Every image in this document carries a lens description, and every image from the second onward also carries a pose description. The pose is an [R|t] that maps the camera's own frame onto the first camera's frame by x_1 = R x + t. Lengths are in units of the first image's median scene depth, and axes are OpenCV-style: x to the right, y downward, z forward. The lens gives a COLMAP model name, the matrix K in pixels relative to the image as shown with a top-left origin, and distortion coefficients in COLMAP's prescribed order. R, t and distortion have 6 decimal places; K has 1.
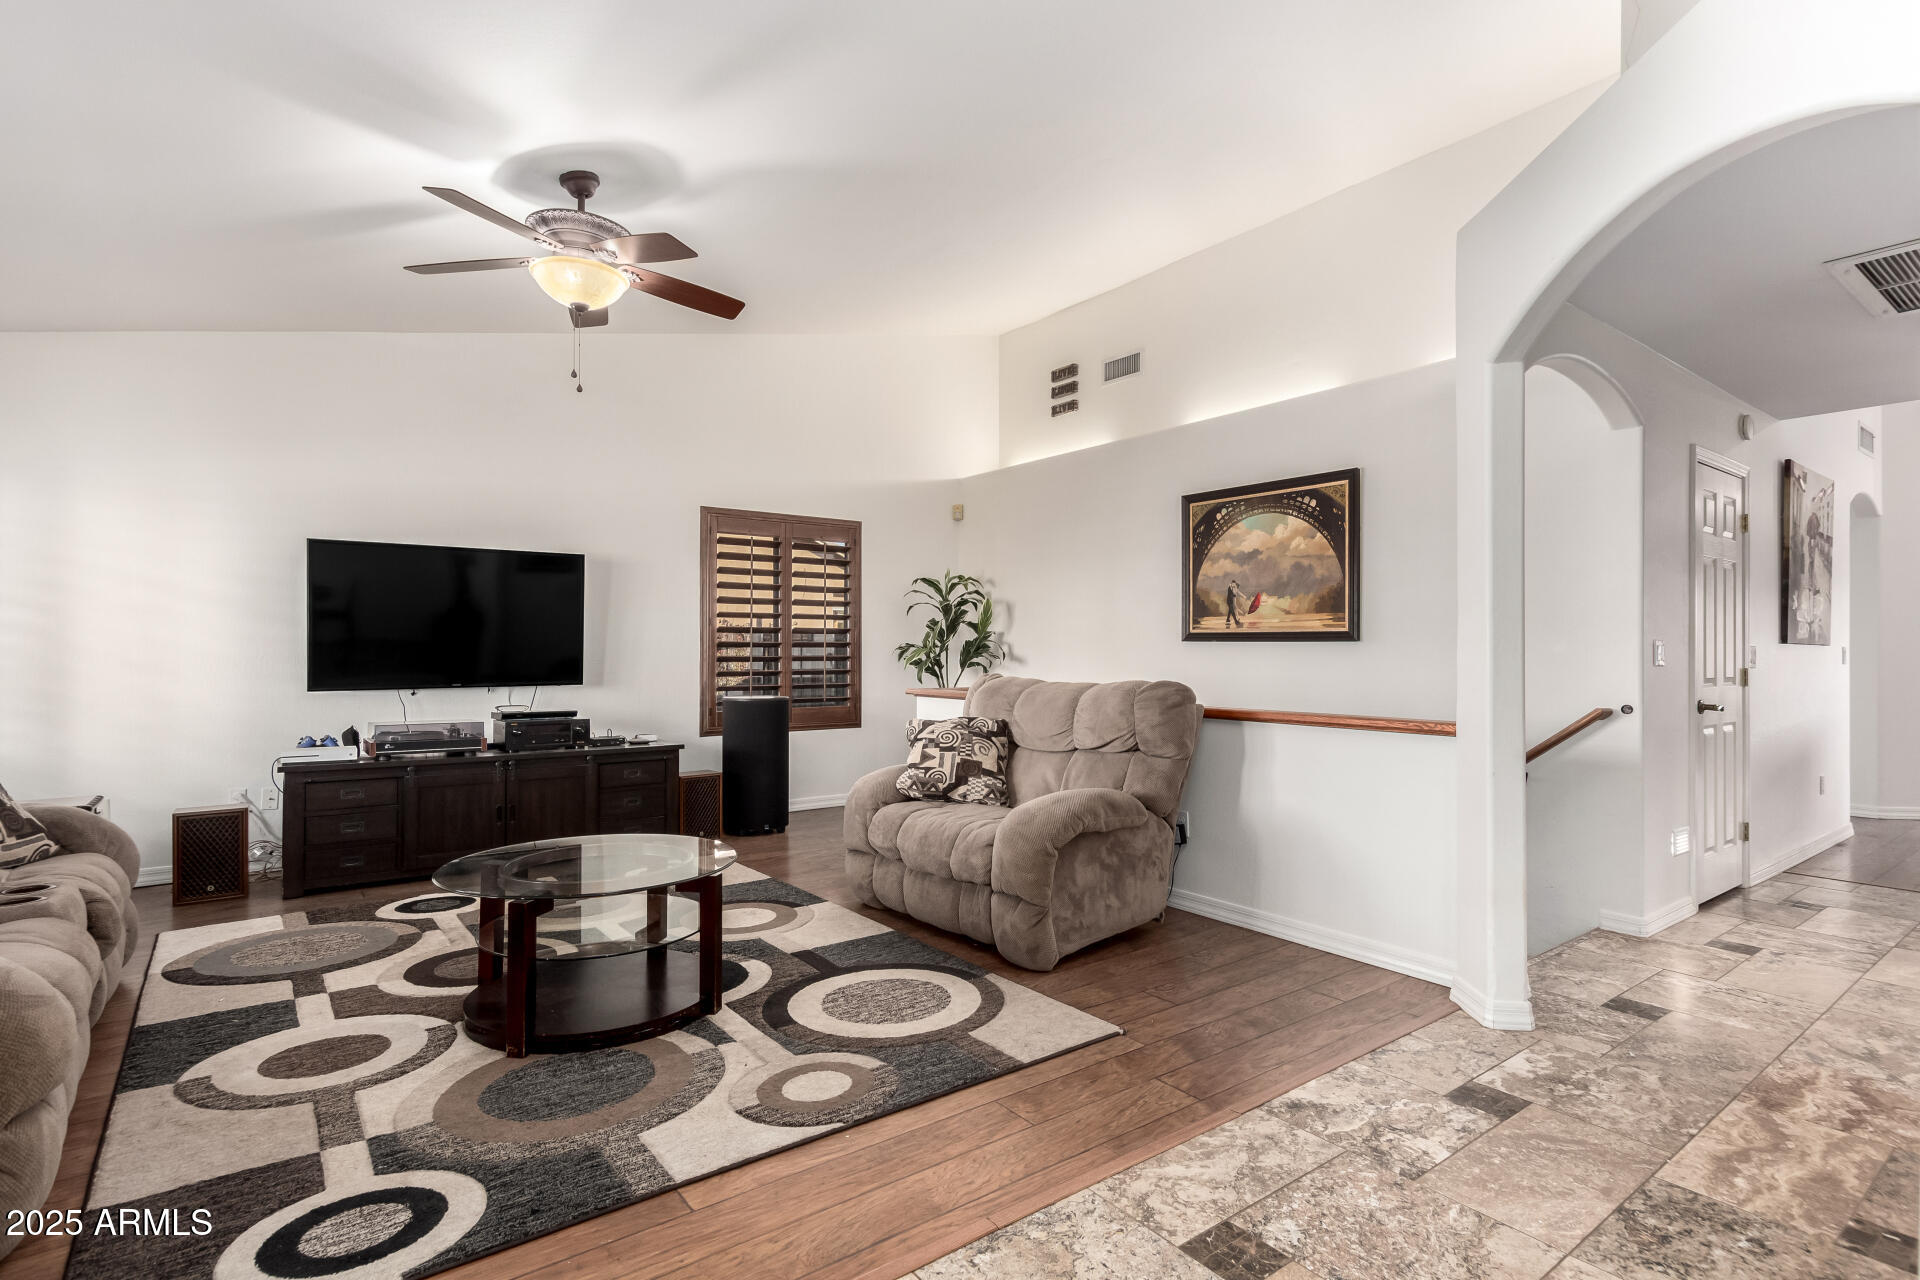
lens RADIAL K [[930.1, 0, 960.0], [0, 930.1, 640.0], [0, 0, 1]] dist [0.018611, -0.009382]
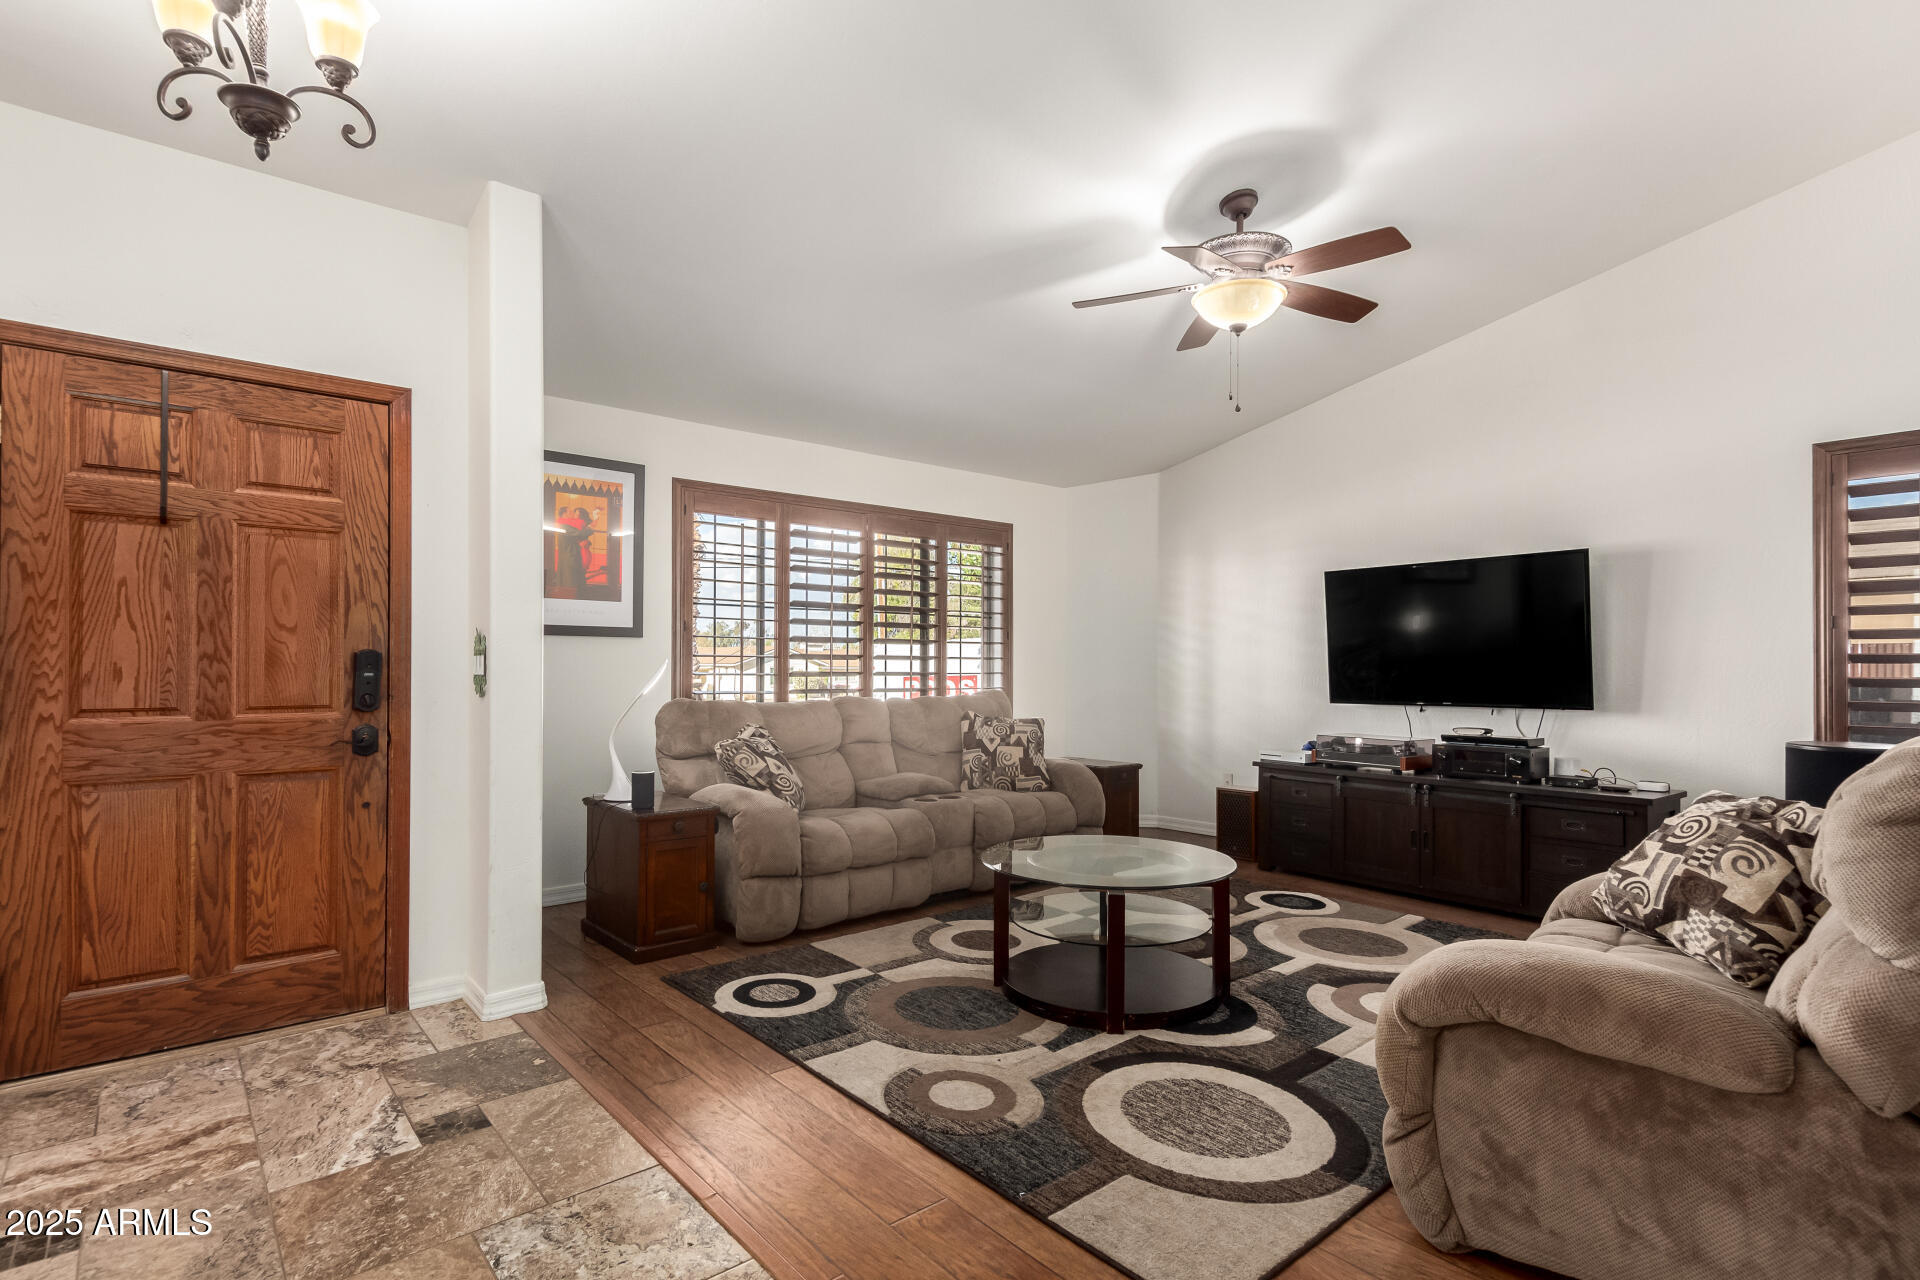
lens RADIAL K [[952.1, 0, 969.2], [0, 952.1, 657.9], [0, 0, 1]] dist [0.010493, -0.001080]
pose [[0.056225, -0.011191, -0.998355, 0.580988], [0.011182, 0.999882, -0.010579, 0.008678], [0.998356, -0.010568, 0.056343, 0.624306]]
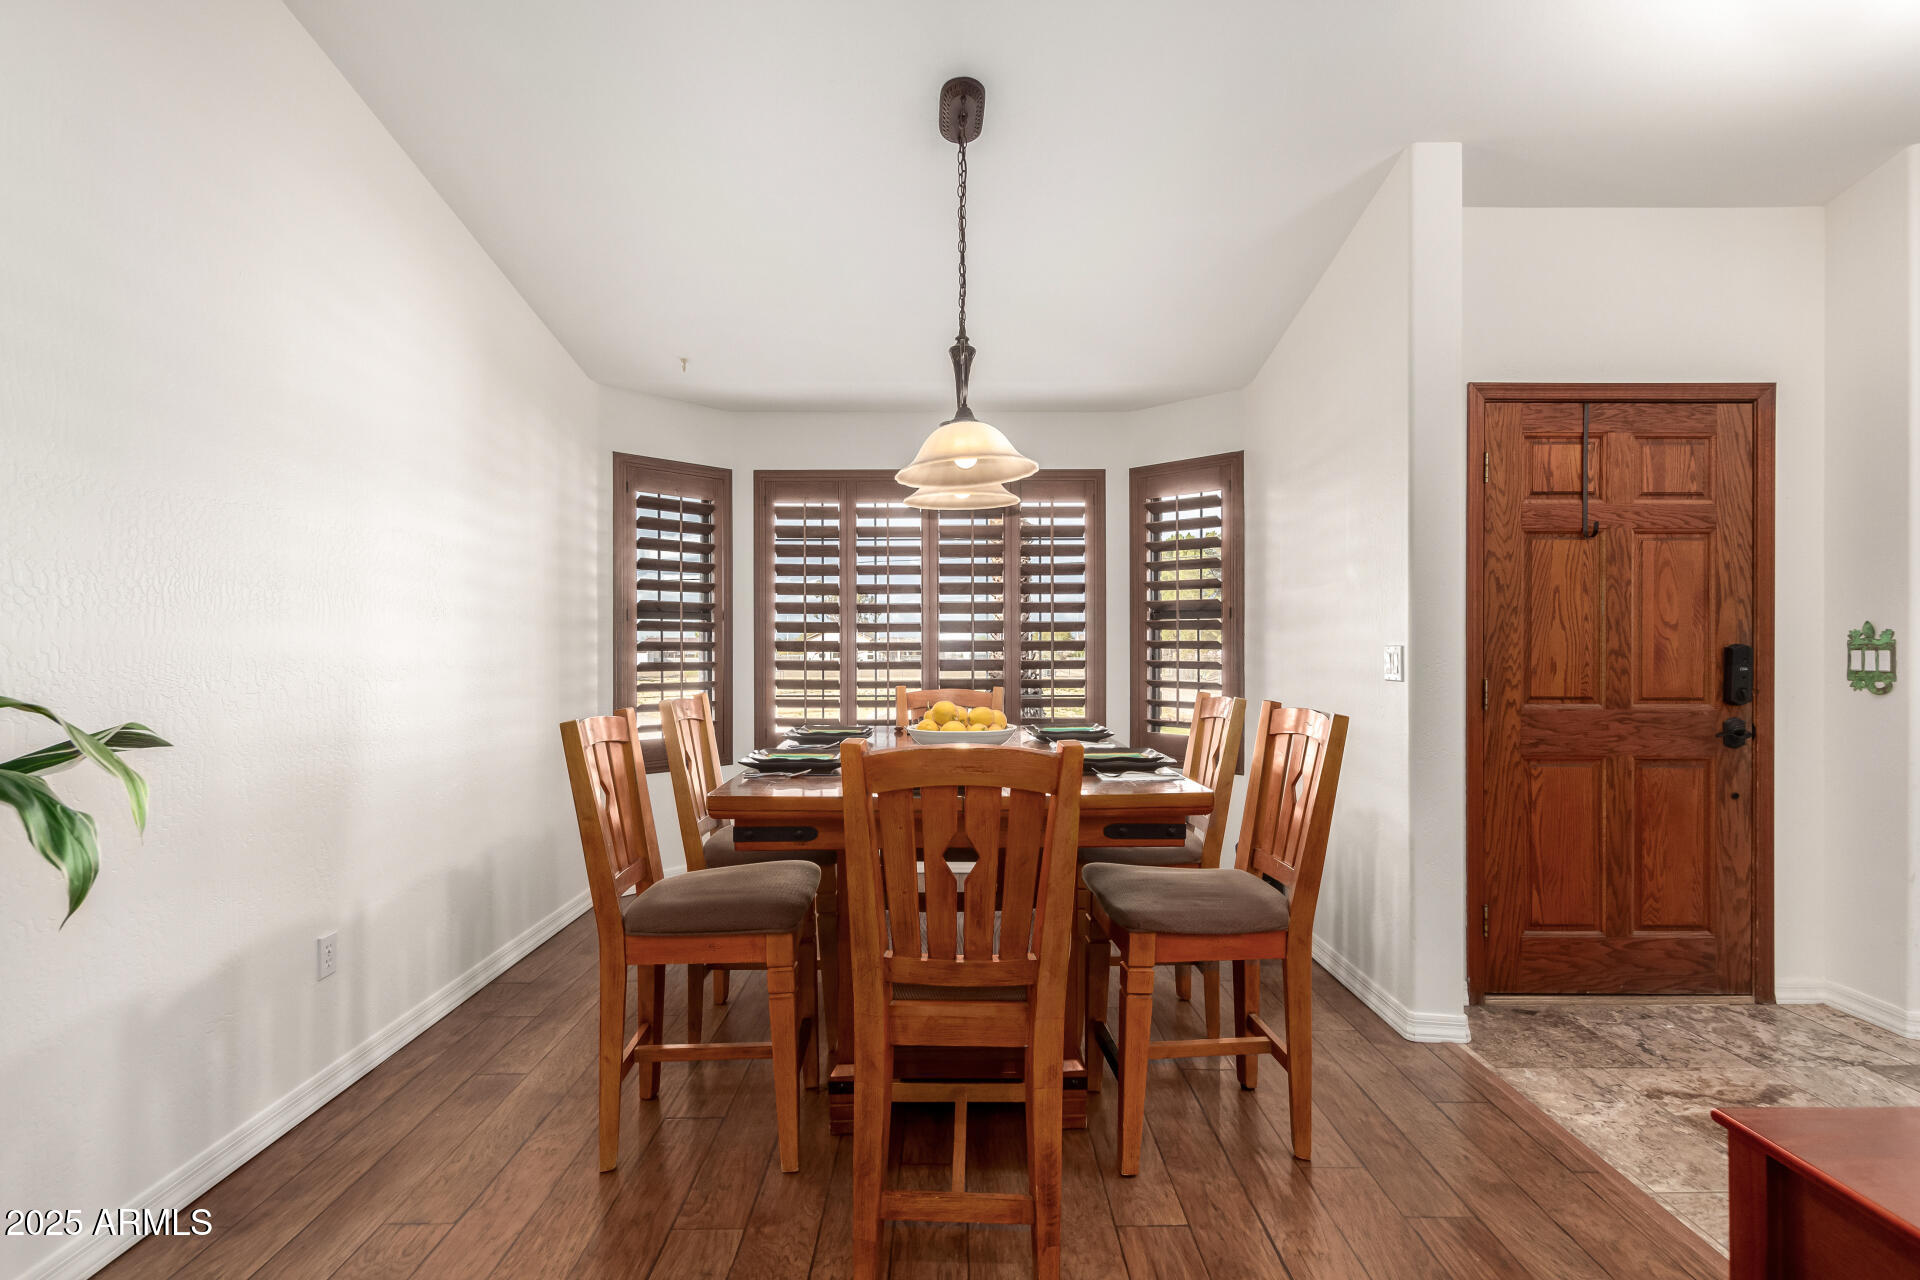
lens RADIAL K [[930.1, 0, 960.0], [0, 930.1, 640.0], [0, 0, 1]] dist [0.018611, -0.009382]
pose [[-0.601291, -0.005355, -0.799012, 0.809123], [0.008256, 0.999883, -0.012914, -0.012335], [0.798988, -0.014362, -0.601176, 0.093815]]
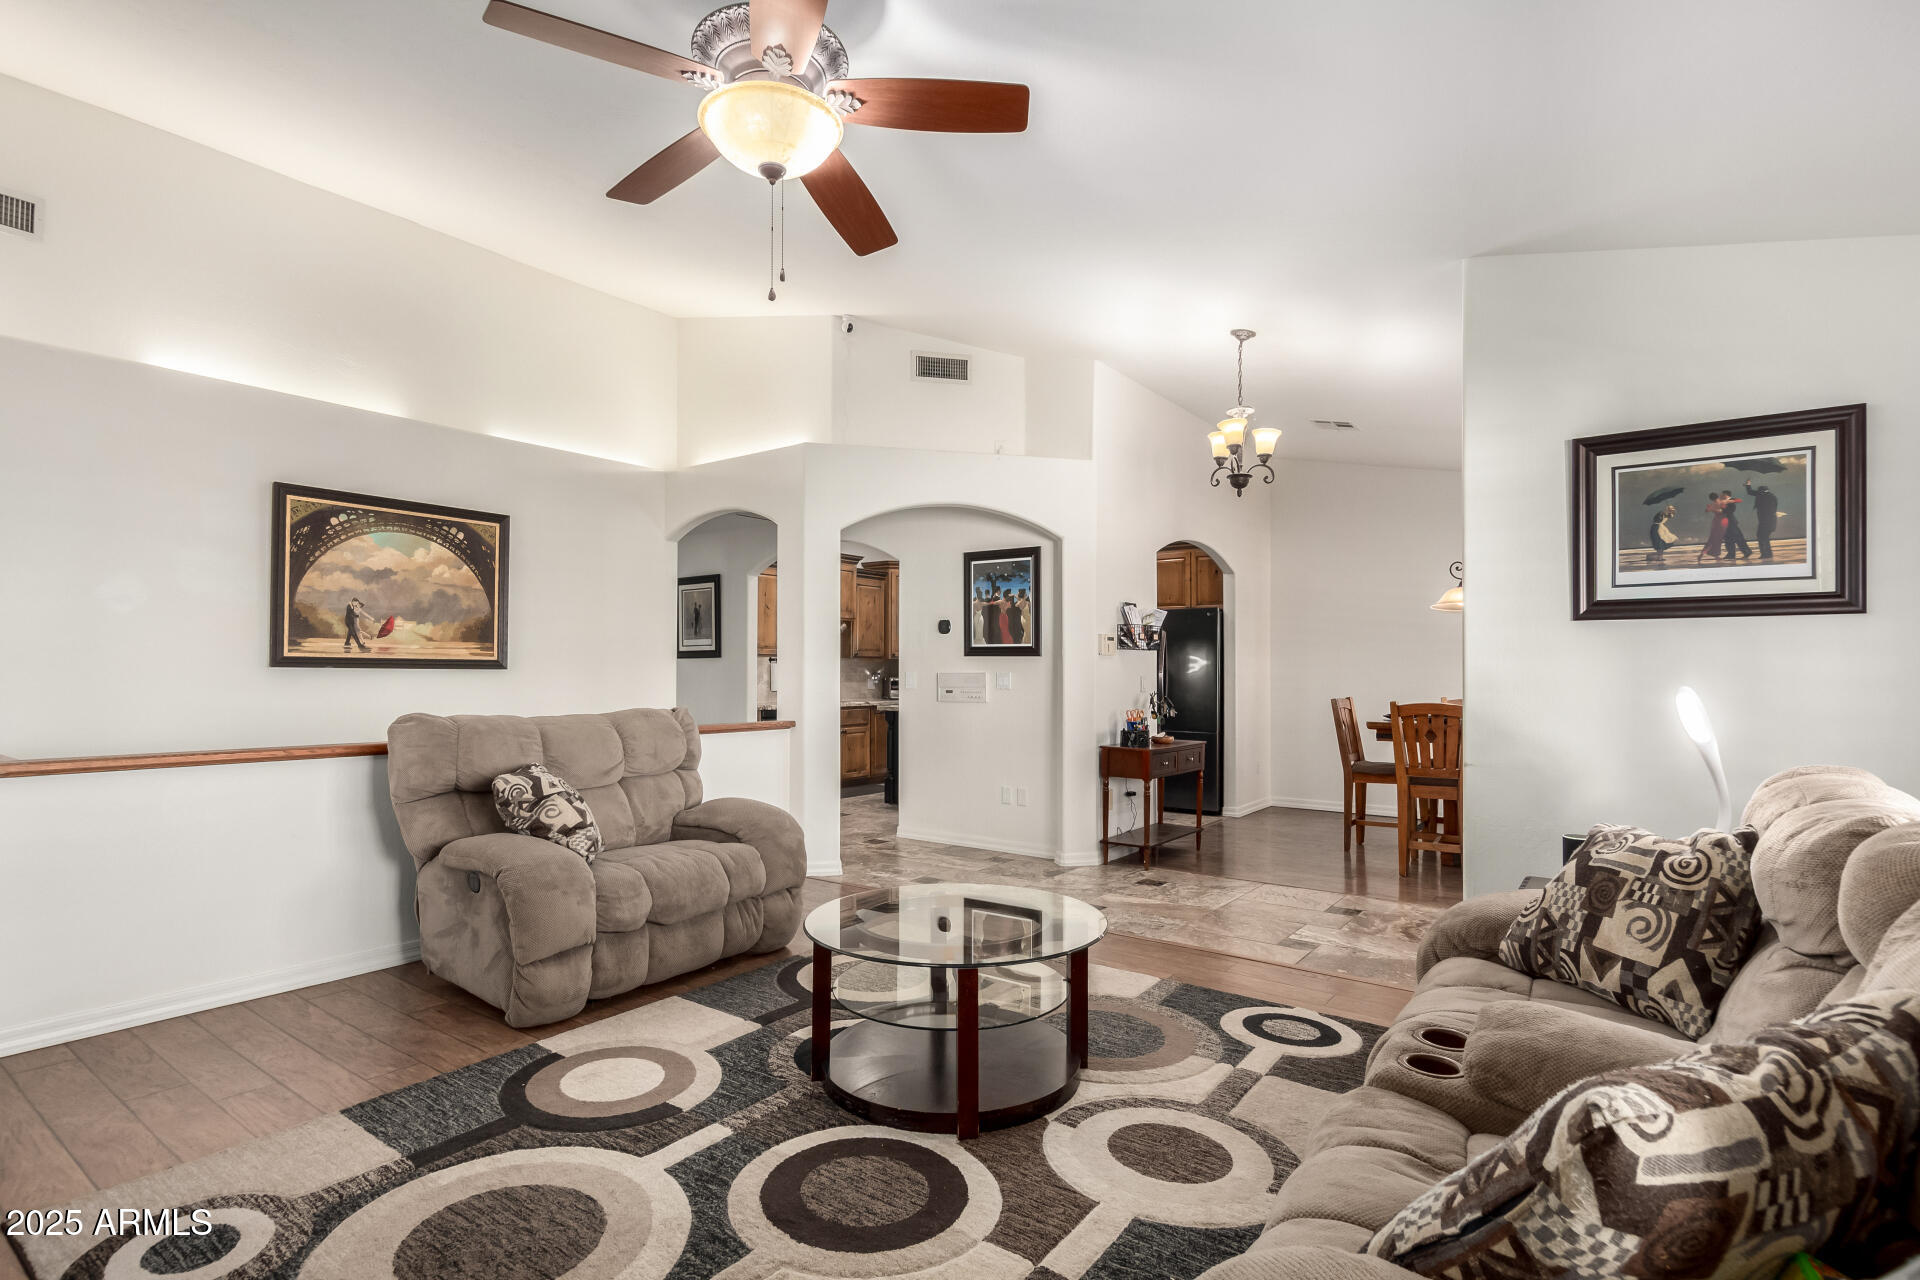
lens RADIAL K [[930.1, 0, 960.0], [0, 930.1, 640.0], [0, 0, 1]] dist [0.018611, -0.009382]
pose [[-0.284953, 0.027702, 0.958141, -1.036531], [-0.015450, 0.999320, -0.033487, -0.005825], [-0.958417, -0.024346, -0.284331, 1.016812]]
